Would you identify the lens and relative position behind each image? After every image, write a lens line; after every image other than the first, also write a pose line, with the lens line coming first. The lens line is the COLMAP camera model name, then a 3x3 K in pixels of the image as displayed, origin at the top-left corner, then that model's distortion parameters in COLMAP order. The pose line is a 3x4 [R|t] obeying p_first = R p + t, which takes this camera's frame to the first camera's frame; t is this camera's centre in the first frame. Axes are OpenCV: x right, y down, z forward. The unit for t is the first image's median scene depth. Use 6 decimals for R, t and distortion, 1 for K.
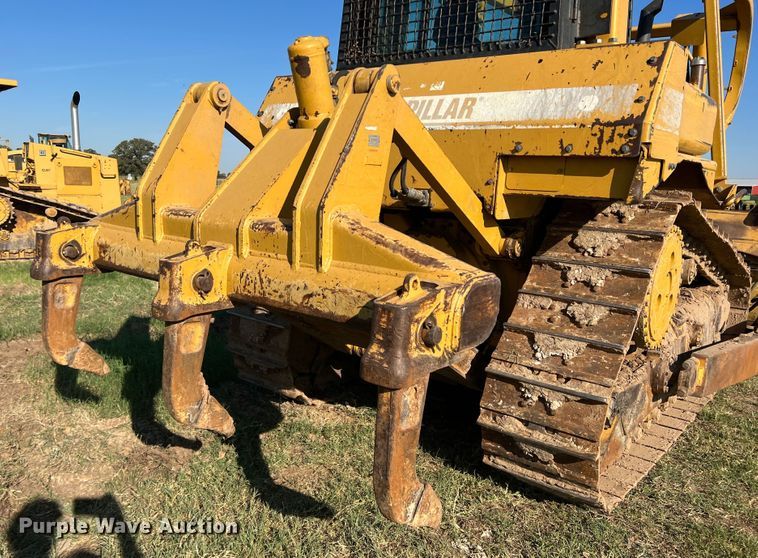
lens RADIAL K [[614.6, 0, 357.3], [0, 614.6, 297.4], [0, 0, 1]] dist [0.102511, -0.178804]
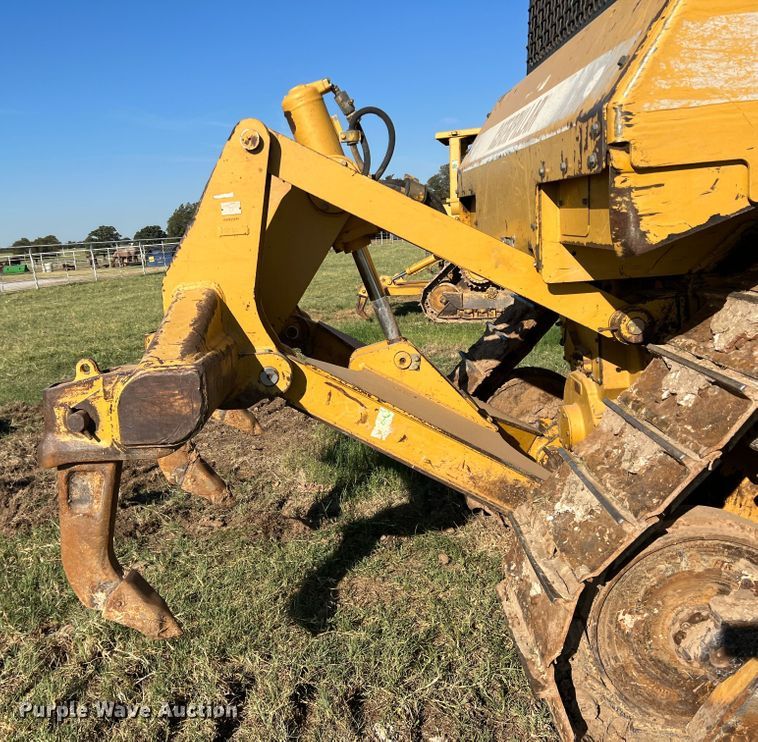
lens RADIAL K [[751.7, 0, 273.9], [0, 751.7, 370.1], [0, 0, 1]] dist [0.005957, 0.007845]
pose [[0.543030, 0.077956, -0.836087, 0.760423], [-0.067379, 0.996516, 0.049153, -0.059282], [0.837005, 0.029644, 0.546391, 0.363423]]
